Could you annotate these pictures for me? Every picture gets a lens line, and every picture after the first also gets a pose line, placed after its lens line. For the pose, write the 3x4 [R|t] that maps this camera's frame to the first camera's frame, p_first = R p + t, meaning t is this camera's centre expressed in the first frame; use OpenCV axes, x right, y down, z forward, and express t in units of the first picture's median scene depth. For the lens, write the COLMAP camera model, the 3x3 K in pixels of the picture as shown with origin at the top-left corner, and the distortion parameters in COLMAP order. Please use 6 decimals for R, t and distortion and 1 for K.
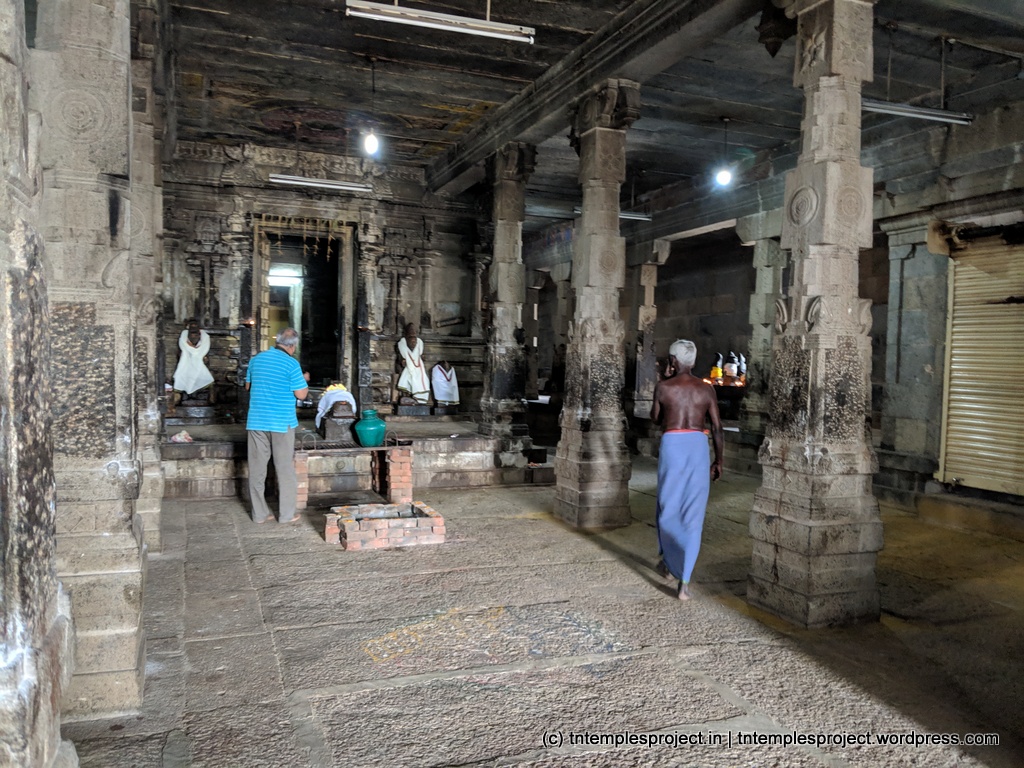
lens RADIAL K [[816.4, 0, 511.7], [0, 816.4, 379.0], [0, 0, 1]] dist [0.008366, -0.043033]
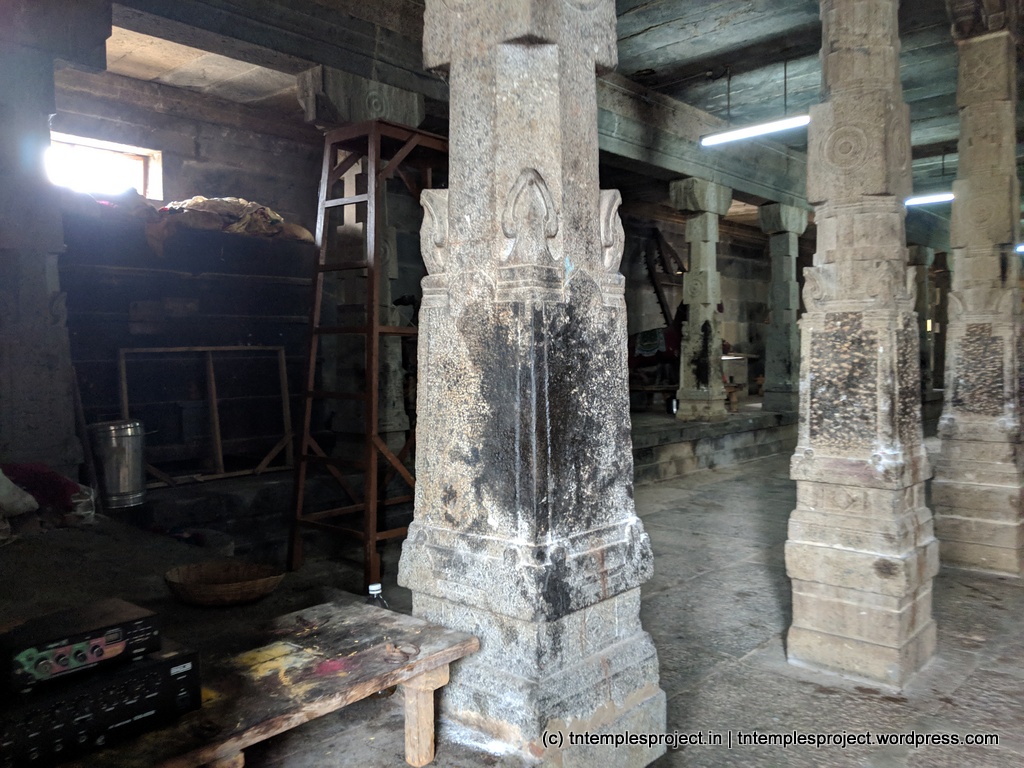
lens RADIAL K [[816.4, 0, 512.9], [0, 816.4, 381.8], [0, 0, 1]] dist [0.008366, -0.043033]
pose [[0.437357, 0.001237, -0.899287, 0.557148], [0.004019, 0.999986, 0.003330, 0.016989], [0.899279, -0.005071, 0.437346, -0.605567]]
